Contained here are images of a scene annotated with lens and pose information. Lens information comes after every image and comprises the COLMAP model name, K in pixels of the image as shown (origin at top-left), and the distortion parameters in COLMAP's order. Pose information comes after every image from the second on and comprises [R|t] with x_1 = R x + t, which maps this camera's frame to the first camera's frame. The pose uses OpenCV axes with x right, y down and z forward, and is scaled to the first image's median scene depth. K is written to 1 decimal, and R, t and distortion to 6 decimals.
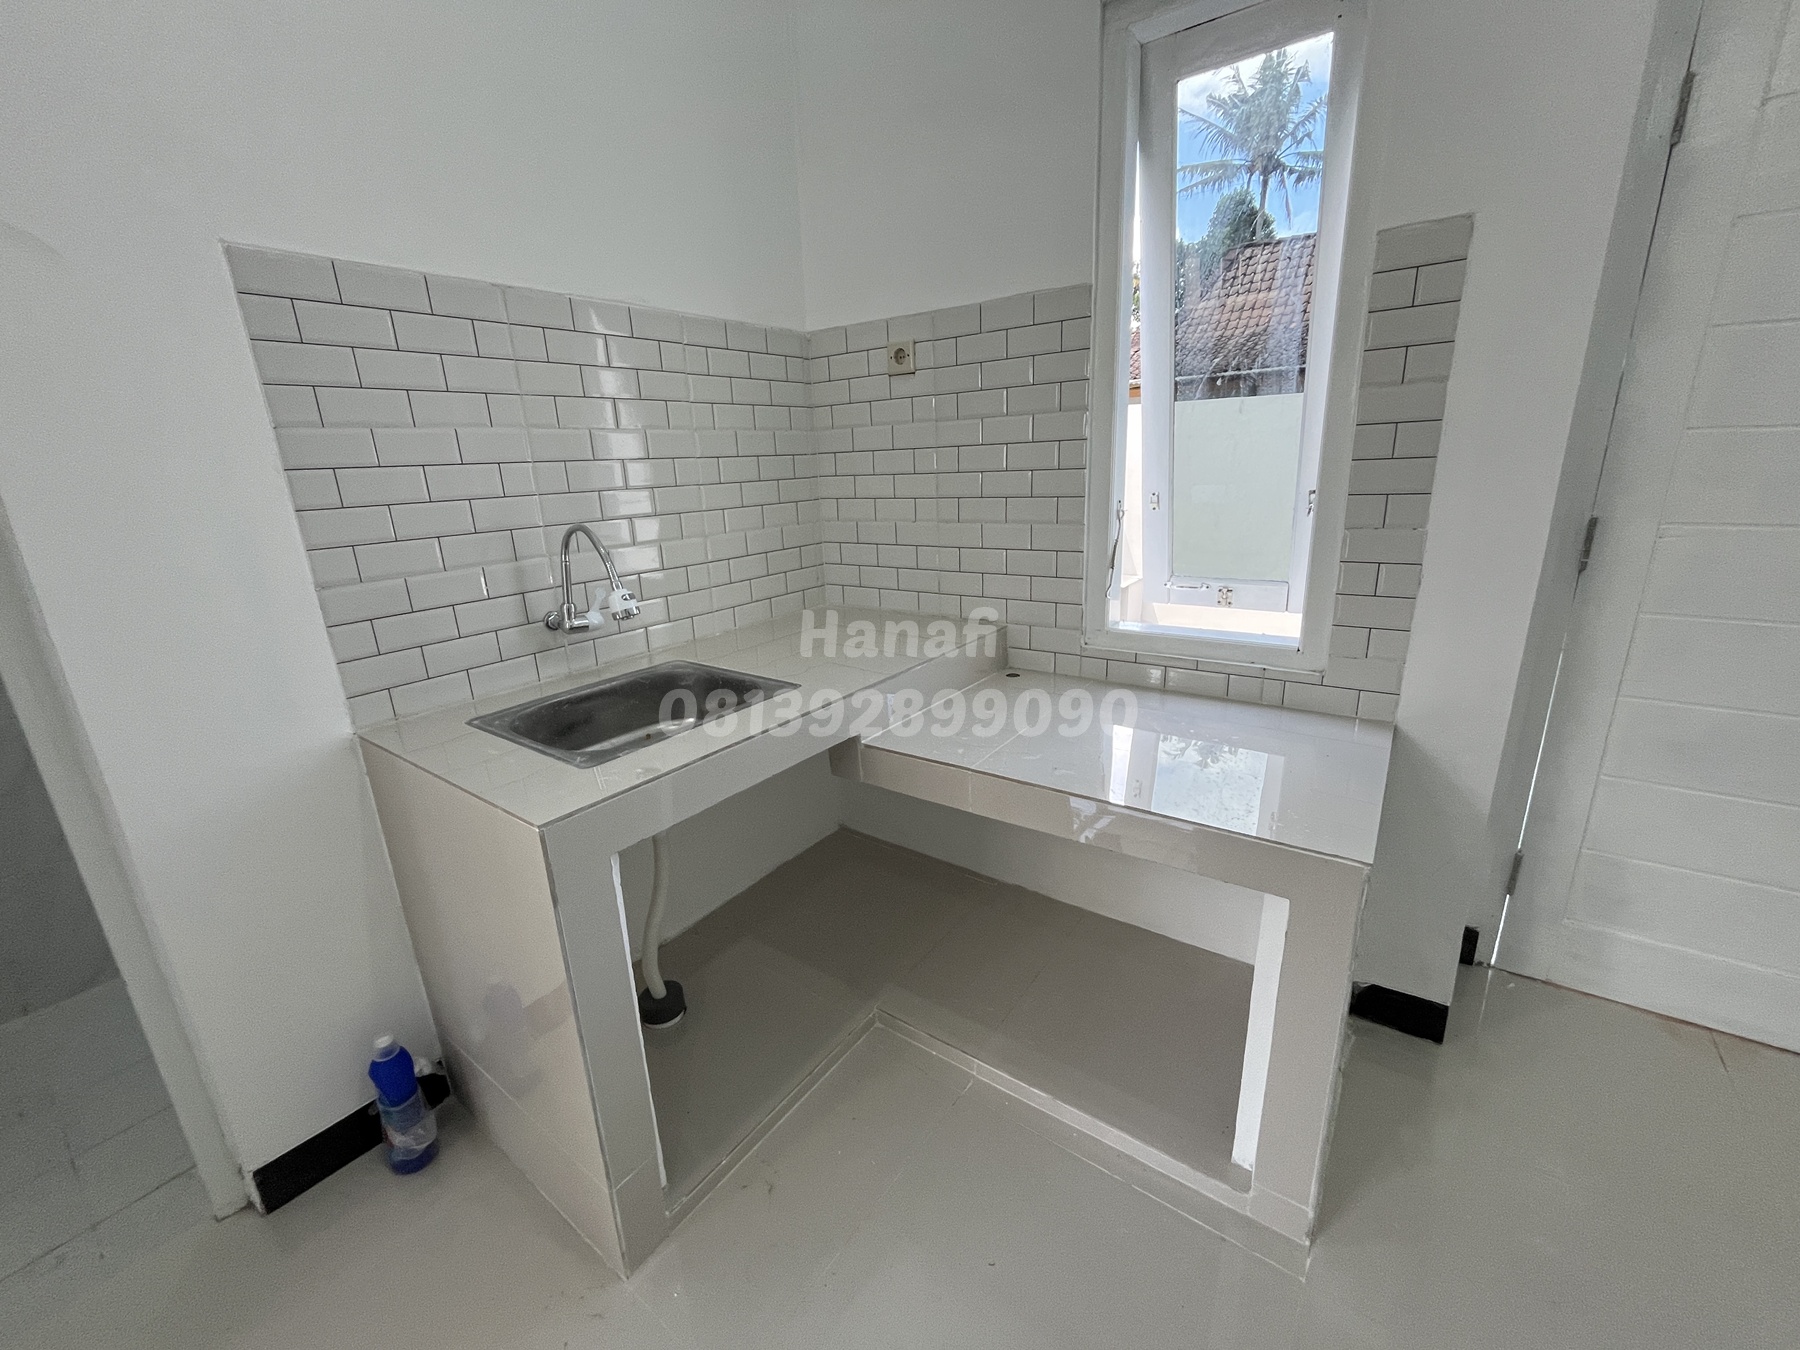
lens RADIAL K [[729.7, 0, 895.7], [0, 729.7, 674.3], [0, 0, 1]] dist [-0.003200, 0.000620]
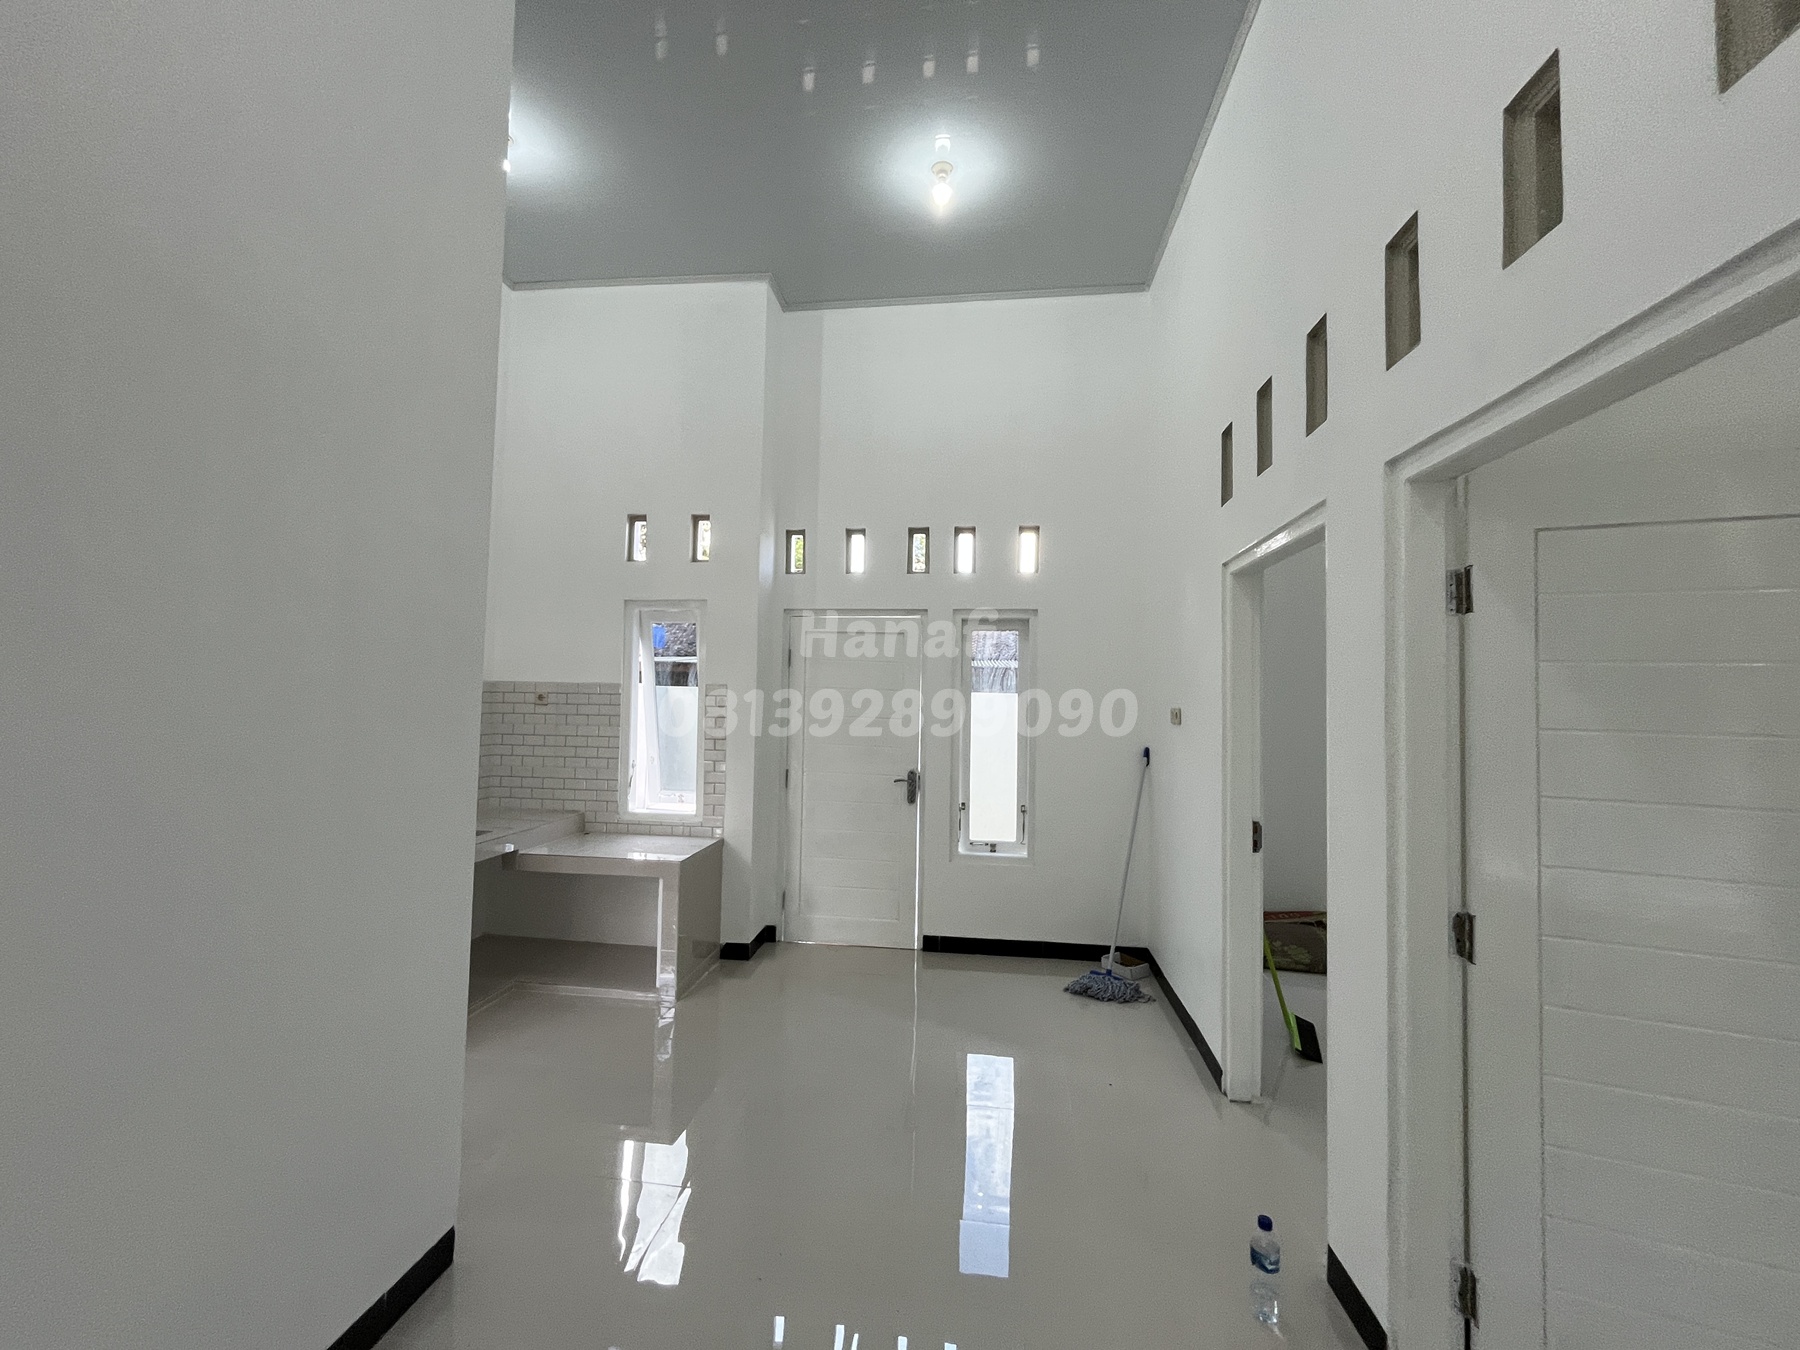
lens RADIAL K [[729.7, 0, 895.7], [0, 729.7, 674.3], [0, 0, 1]] dist [-0.003200, 0.000620]
pose [[0.876559, 0.071429, 0.475965, -0.119656], [0.085155, 0.950307, -0.299440, 0.306433], [-0.473702, 0.303008, 0.826918, -1.570844]]
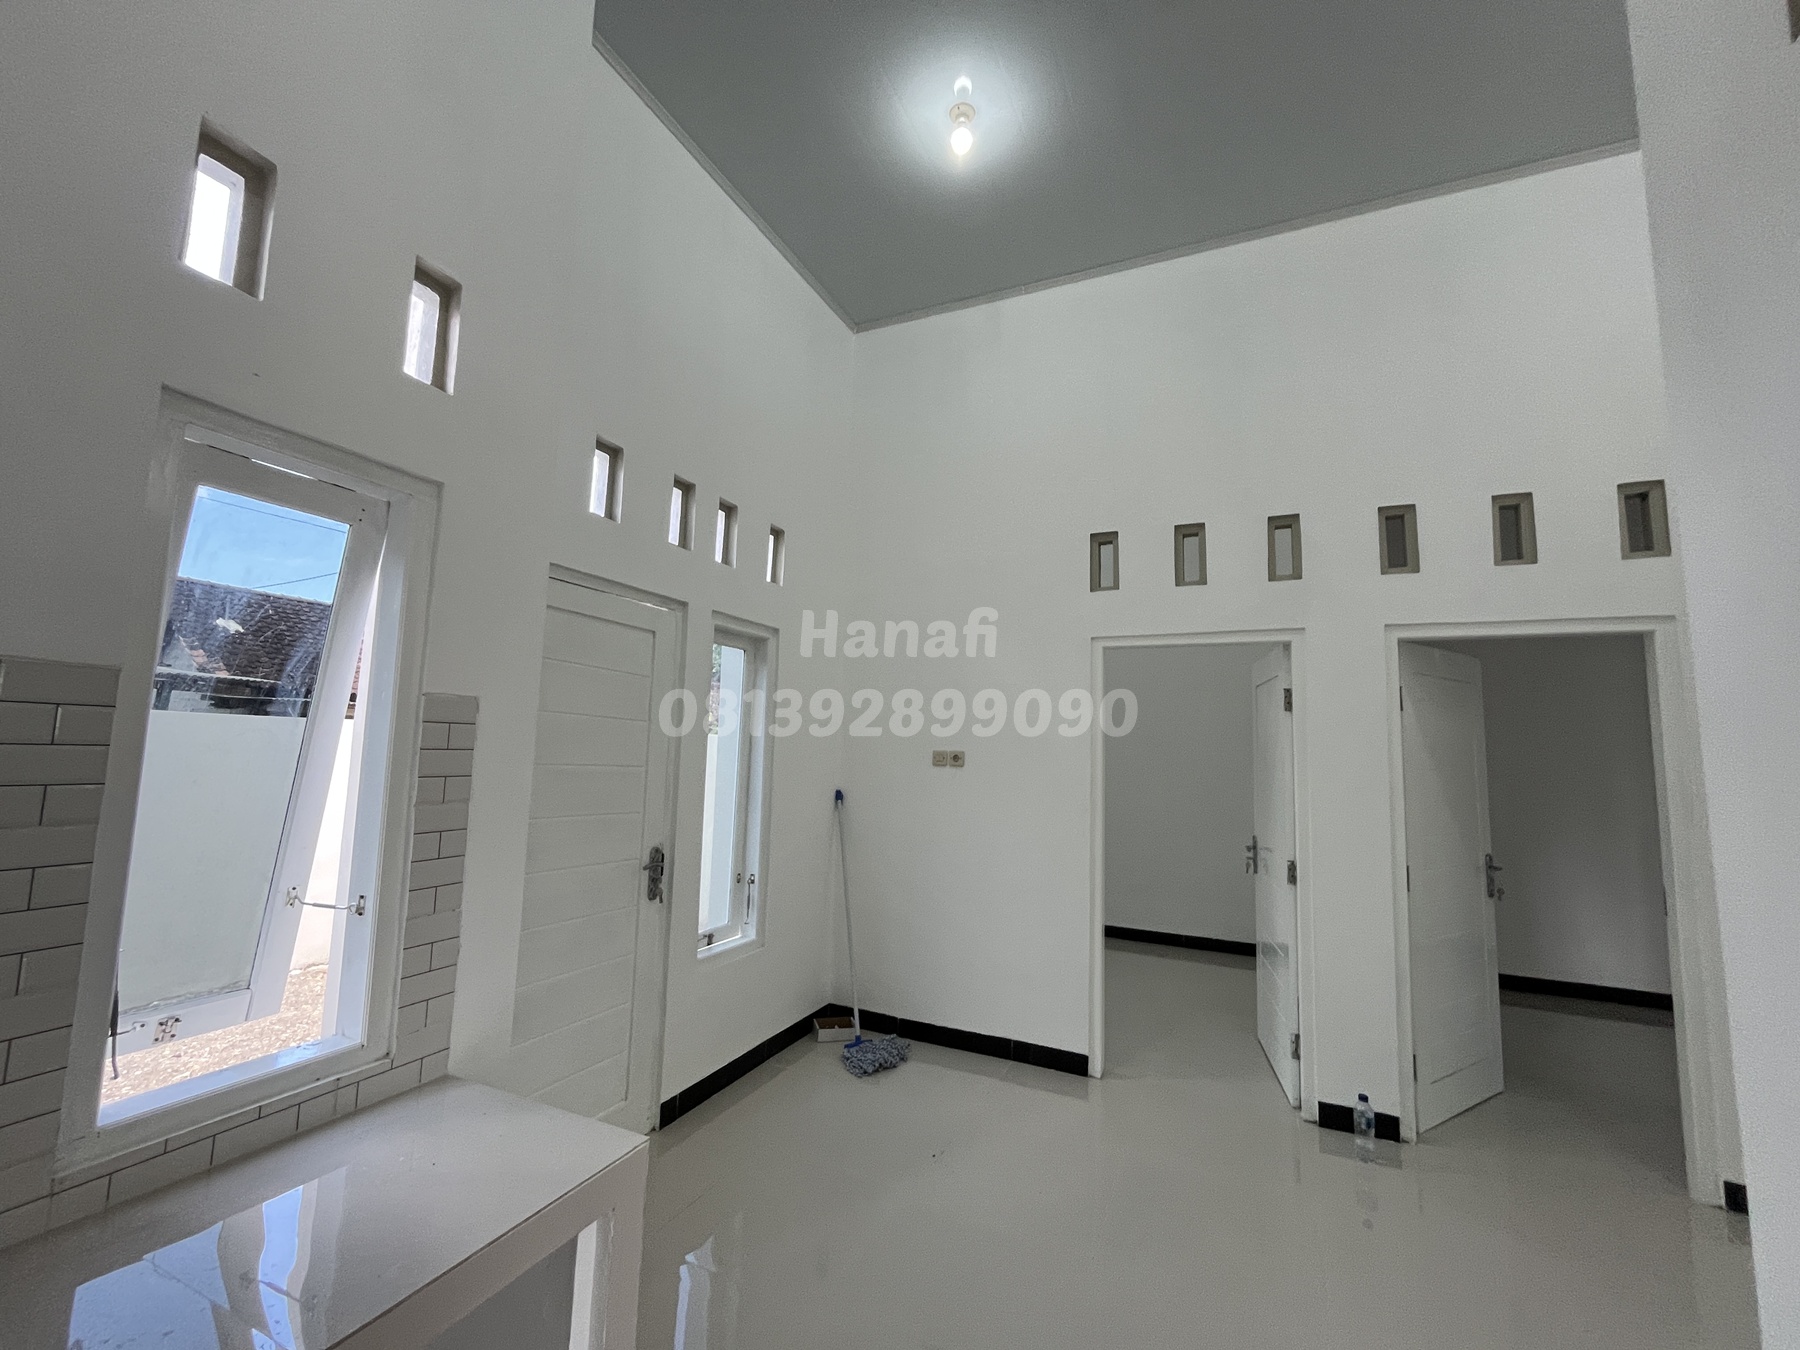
lens RADIAL K [[729.7, 0, 895.7], [0, 729.7, 674.3], [0, 0, 1]] dist [-0.003200, 0.000620]
pose [[-0.191222, 0.135611, 0.972134, -0.567967], [0.255746, 0.963084, -0.084042, -0.223196], [-0.947643, 0.232549, -0.218844, 0.337925]]
